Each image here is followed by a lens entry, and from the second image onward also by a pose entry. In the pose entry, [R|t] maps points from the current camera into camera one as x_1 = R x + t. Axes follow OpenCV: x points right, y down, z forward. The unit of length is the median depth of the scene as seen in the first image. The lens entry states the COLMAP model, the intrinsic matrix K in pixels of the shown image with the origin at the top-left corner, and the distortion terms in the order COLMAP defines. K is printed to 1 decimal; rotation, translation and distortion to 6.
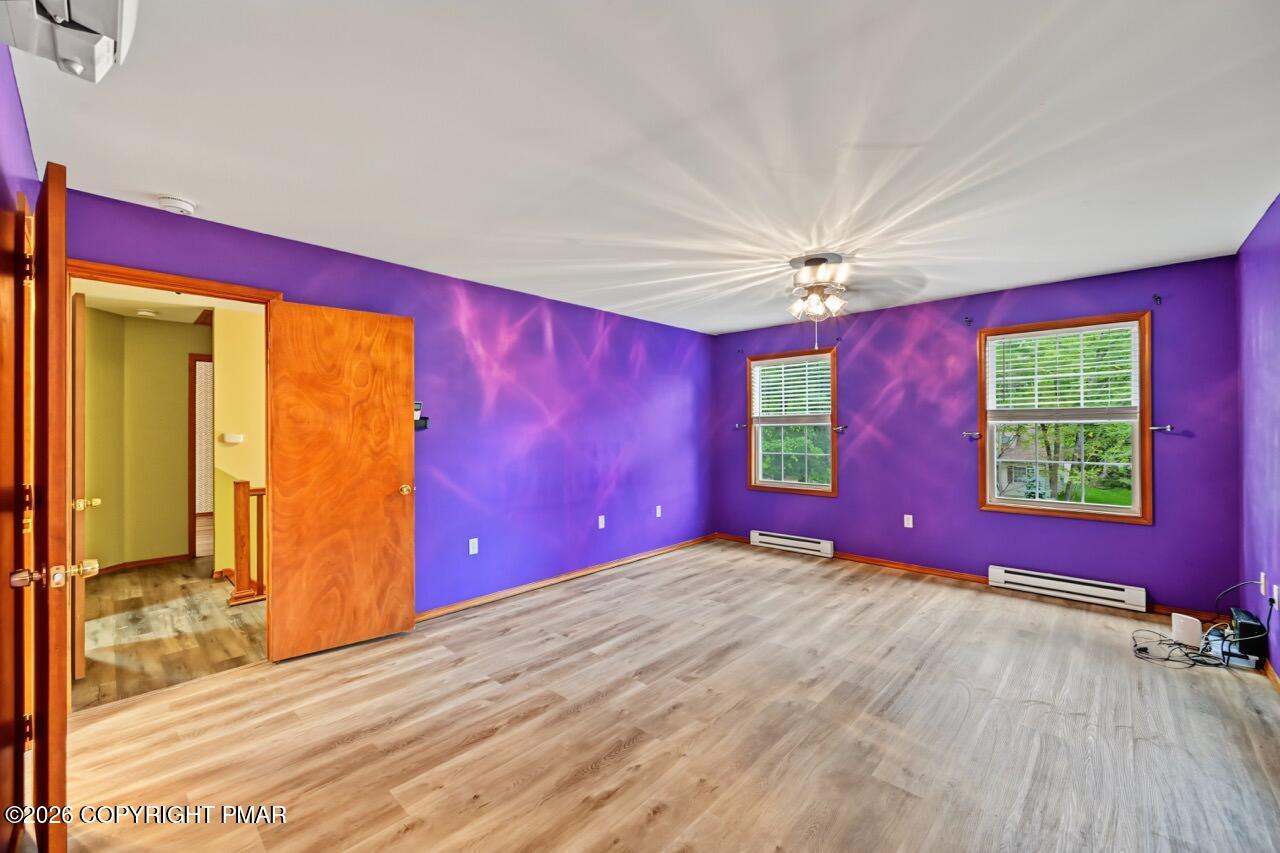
lens RADIAL K [[505.8, 0, 645.1], [0, 505.8, 429.0], [0, 0, 1]] dist [0.000095, 0.000130]
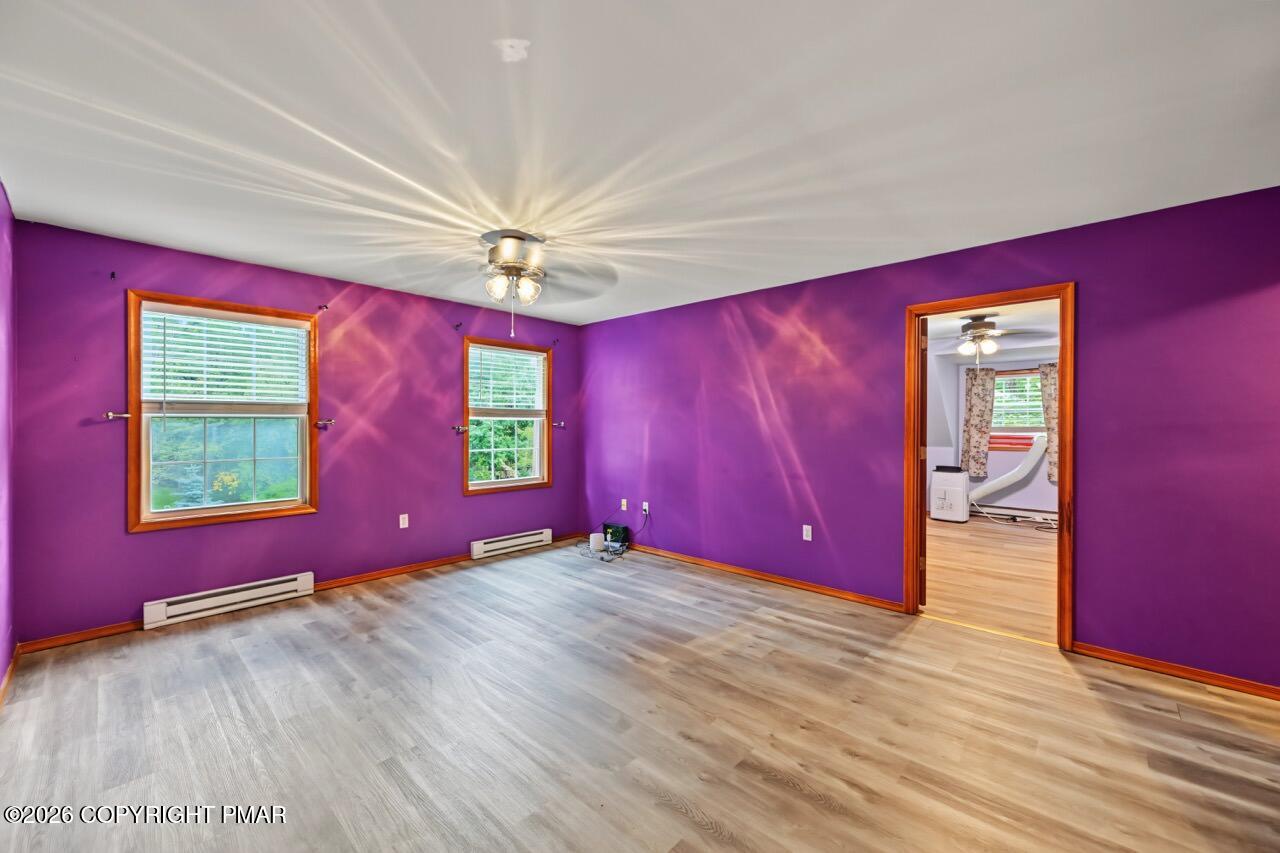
lens RADIAL K [[500.2, 0, 647.0], [0, 500.2, 427.9], [0, 0, 1]] dist [-0.001134, -0.000138]
pose [[0.000640, -0.002198, 0.999997, -0.458312], [-0.003034, 0.999993, 0.002200, 0.005270], [-0.999995, -0.003035, 0.000634, 0.607258]]
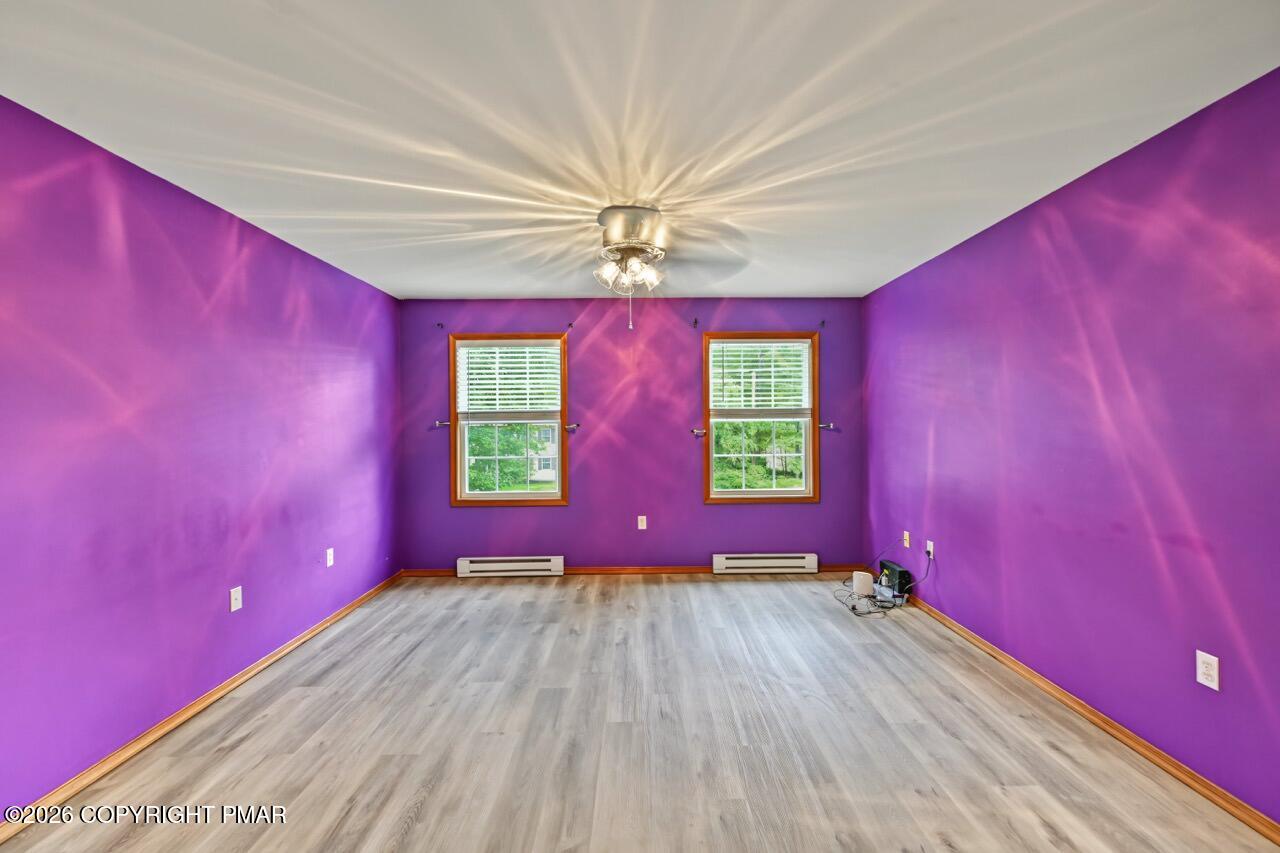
lens RADIAL K [[510.8, 0, 644.5], [0, 510.8, 427.3], [0, 0, 1]] dist [-0.000699, -0.000074]
pose [[0.727158, -0.006561, 0.686439, -0.159735], [0.003536, 0.999977, 0.005812, -0.005519], [-0.686461, -0.001799, 0.727164, 0.321056]]
